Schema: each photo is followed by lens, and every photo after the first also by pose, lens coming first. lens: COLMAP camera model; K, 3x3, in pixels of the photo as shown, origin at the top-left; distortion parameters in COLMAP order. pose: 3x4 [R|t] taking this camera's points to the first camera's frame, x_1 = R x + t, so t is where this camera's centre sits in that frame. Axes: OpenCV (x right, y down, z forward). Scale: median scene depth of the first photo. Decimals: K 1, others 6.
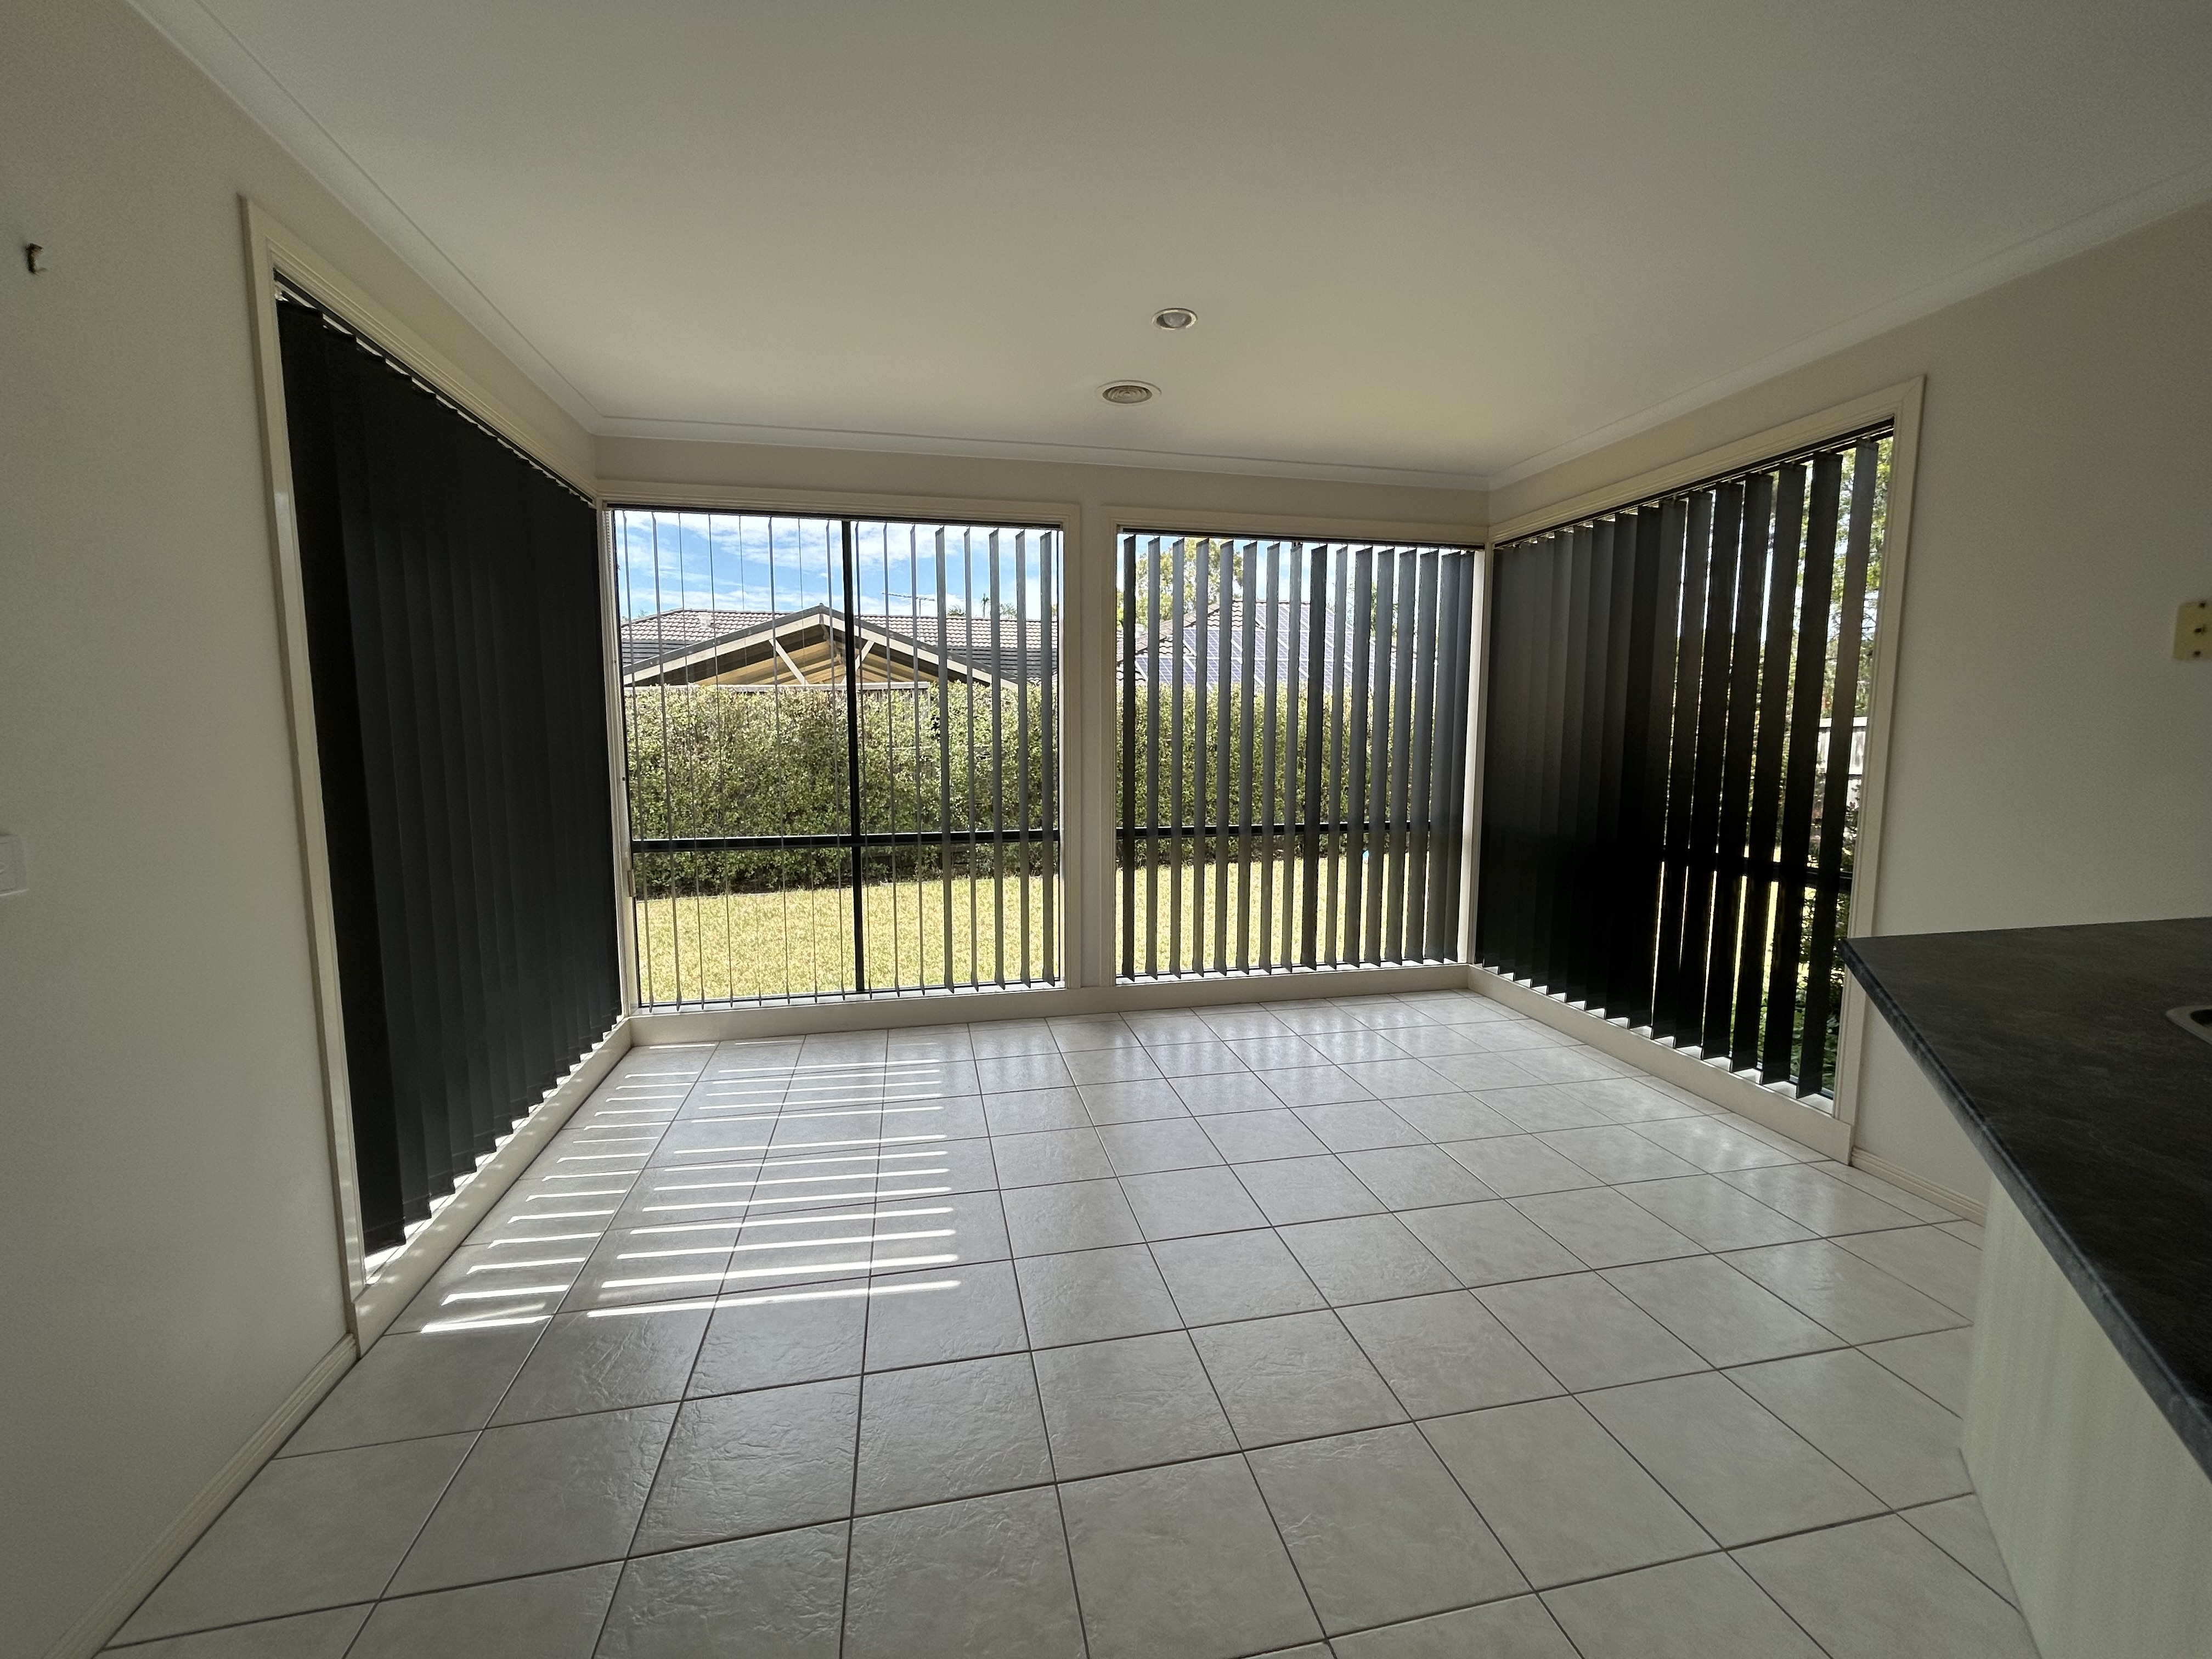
lens RADIAL K [[899.7, 0, 1106.0], [0, 899.7, 829.5], [0, 0, 1]] dist [-0.014207, -0.000119]
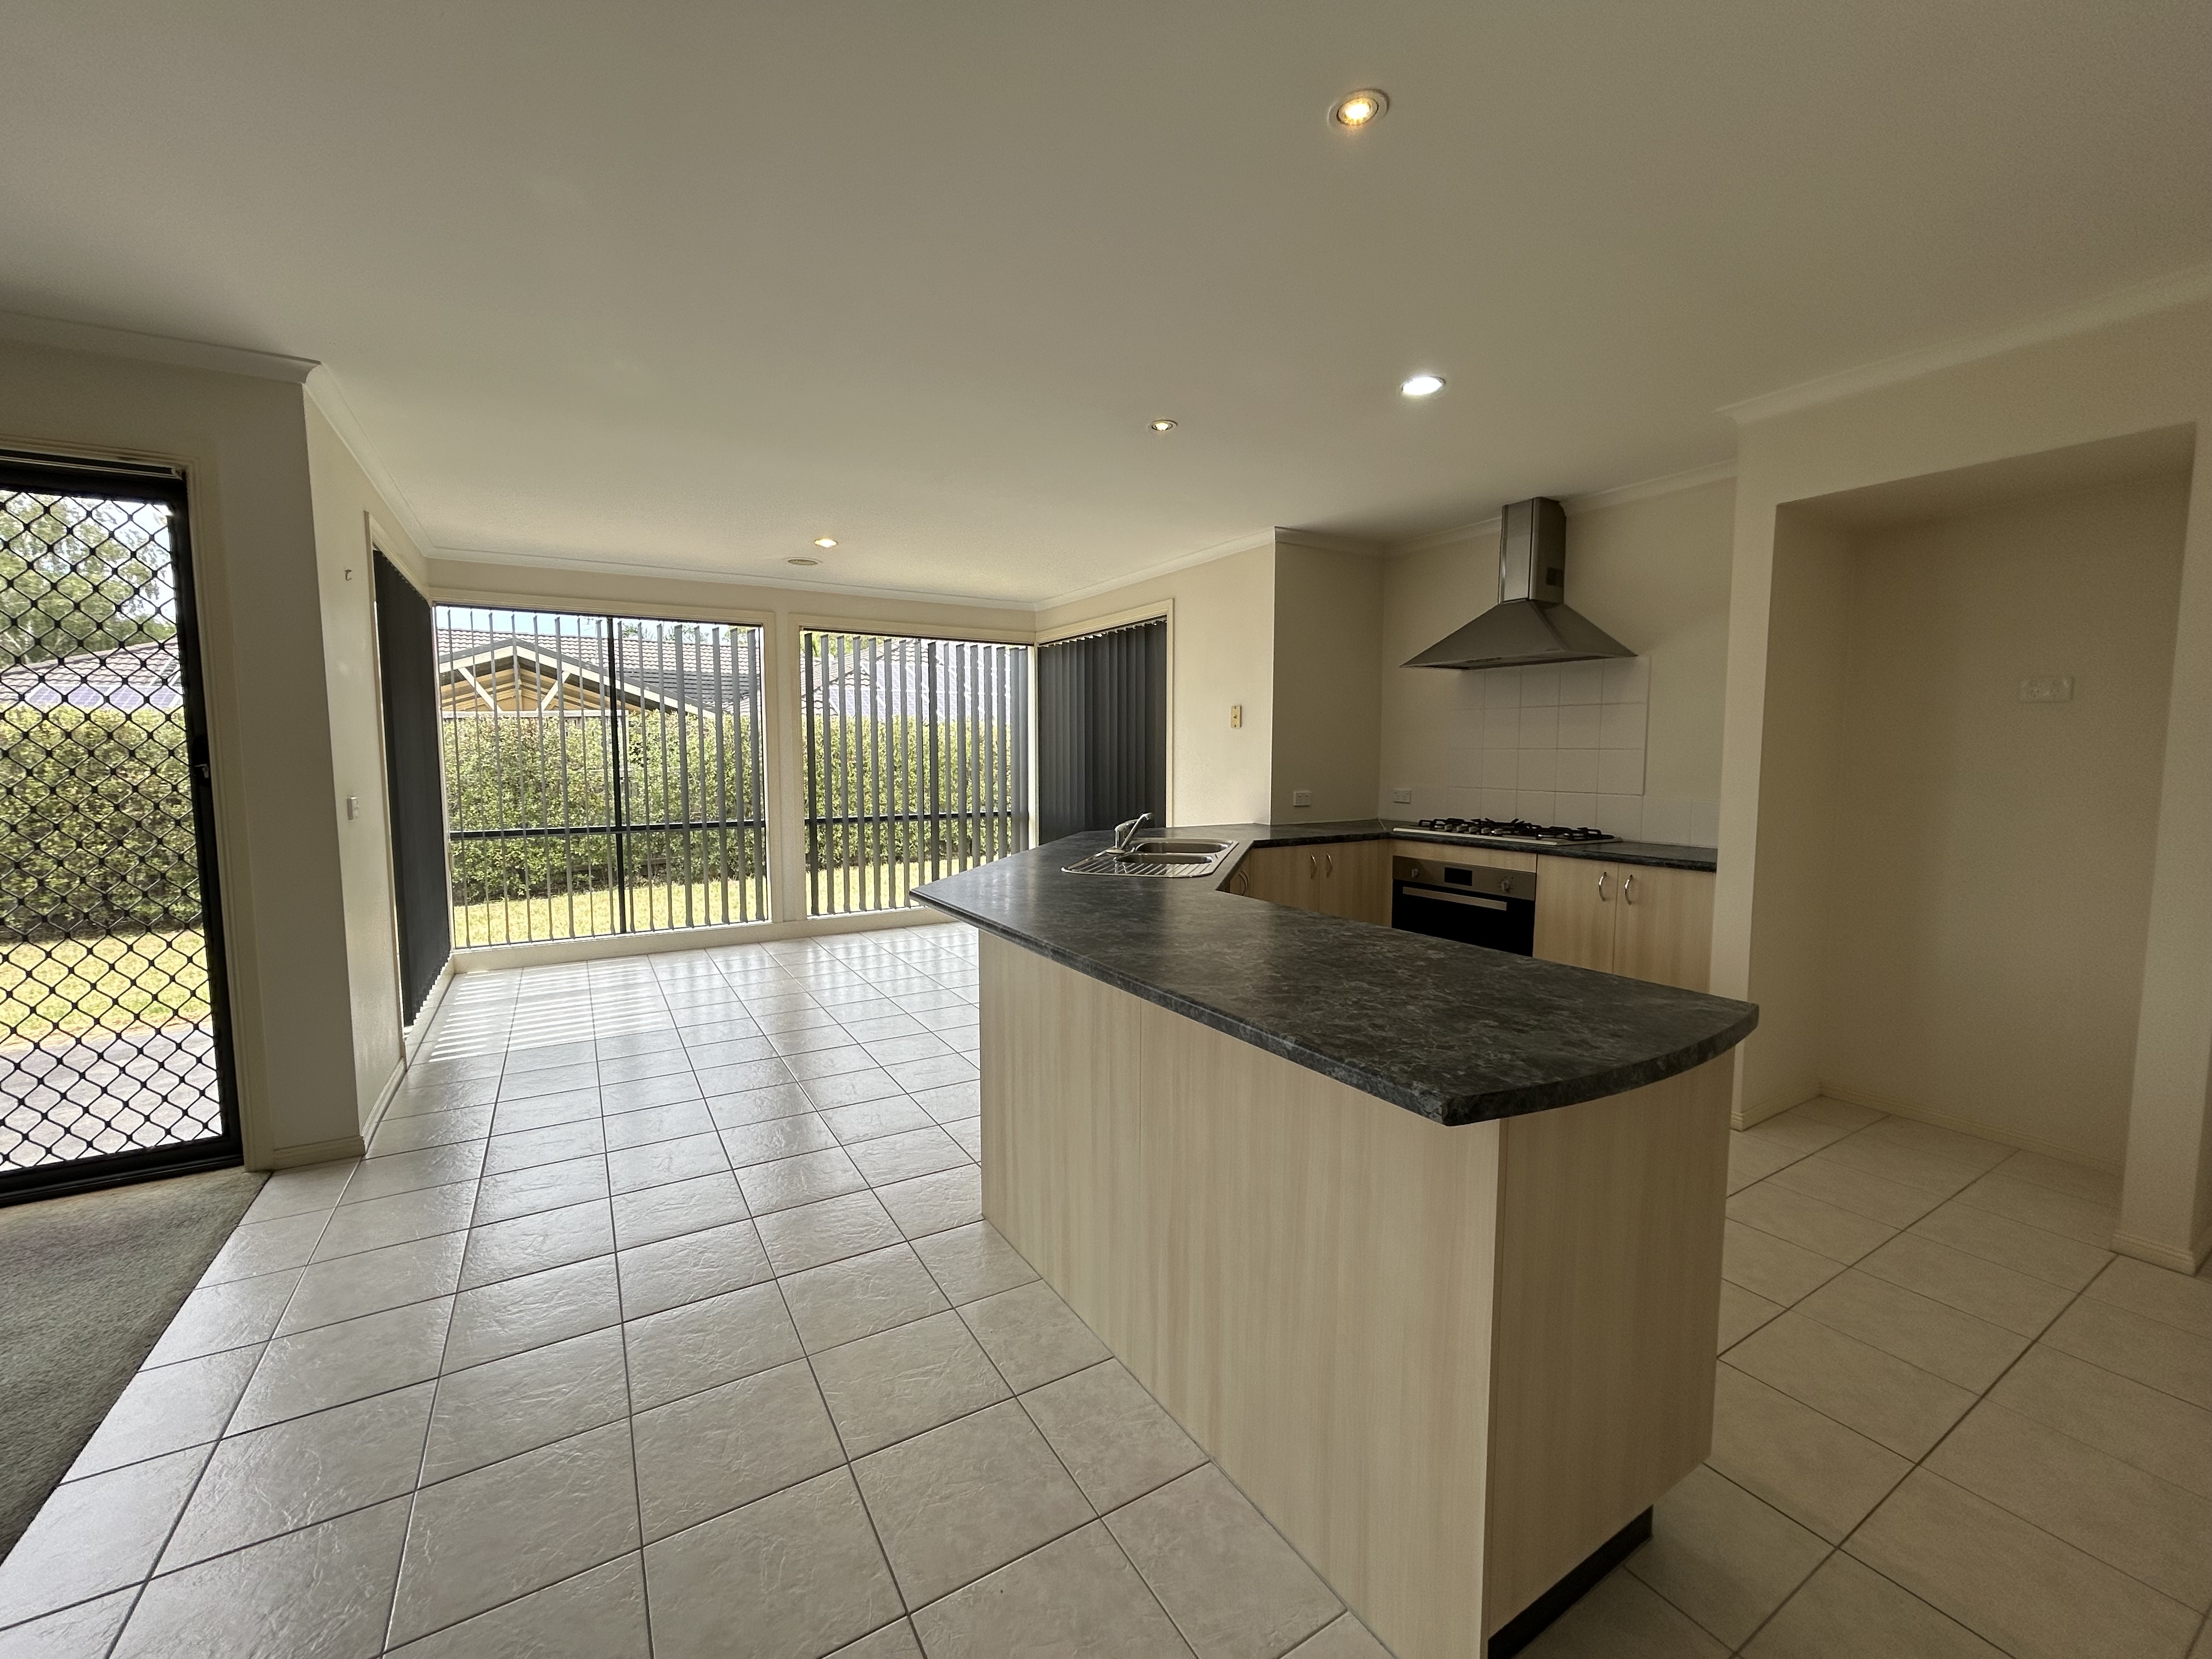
lens RADIAL K [[899.7, 0, 1106.0], [0, 899.7, 829.5], [0, 0, 1]] dist [-0.014207, -0.000119]
pose [[0.946044, -0.027583, 0.322862, 0.002979], [0.035300, 0.999213, -0.018069, 0.062329], [-0.322110, 0.028491, 0.946274, -0.616651]]
